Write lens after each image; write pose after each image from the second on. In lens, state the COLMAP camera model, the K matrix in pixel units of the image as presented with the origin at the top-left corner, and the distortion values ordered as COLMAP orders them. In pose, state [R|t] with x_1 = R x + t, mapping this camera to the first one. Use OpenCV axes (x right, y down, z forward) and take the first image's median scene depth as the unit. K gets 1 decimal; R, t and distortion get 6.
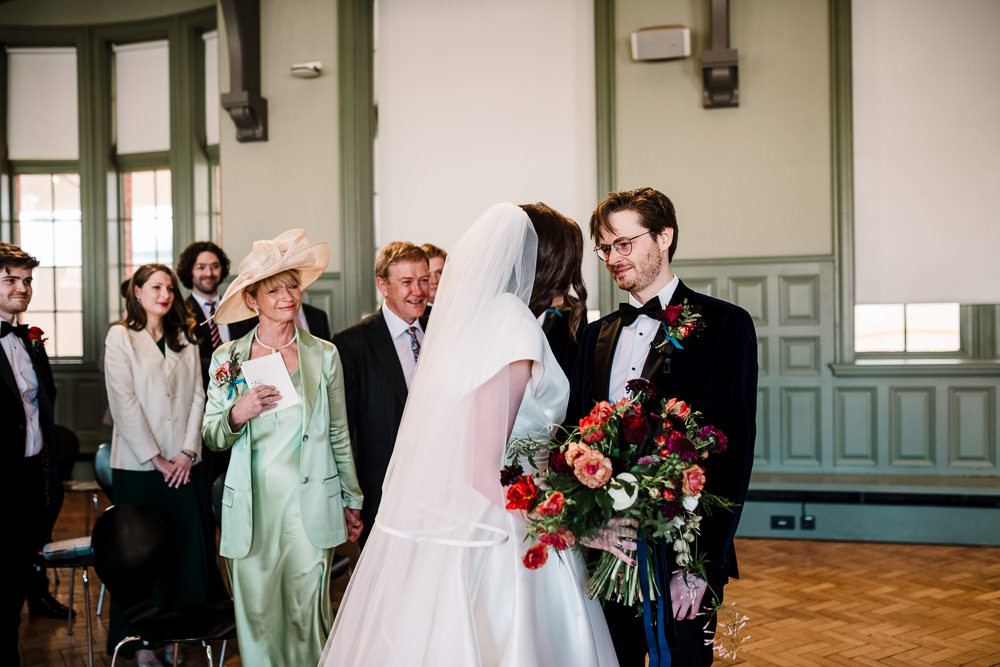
lens RADIAL K [[962.9, 0, 500.0], [0, 962.9, 333.5], [0, 0, 1]] dist [-0.124607, 0.207577]
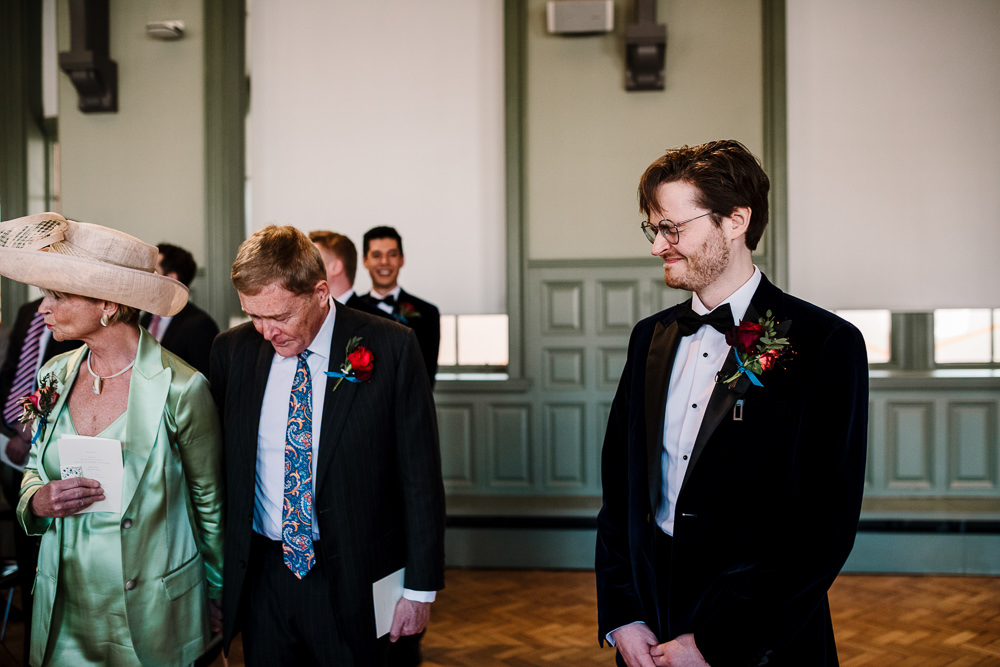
lens RADIAL K [[962.9, 0, 500.0], [0, 962.9, 333.5], [0, 0, 1]] dist [-0.124607, 0.207577]
pose [[0.989060, 0.005608, 0.147410, -0.034328], [-0.005529, 0.999984, -0.000946, -0.006692], [-0.147413, 0.000120, 0.989075, 0.133113]]
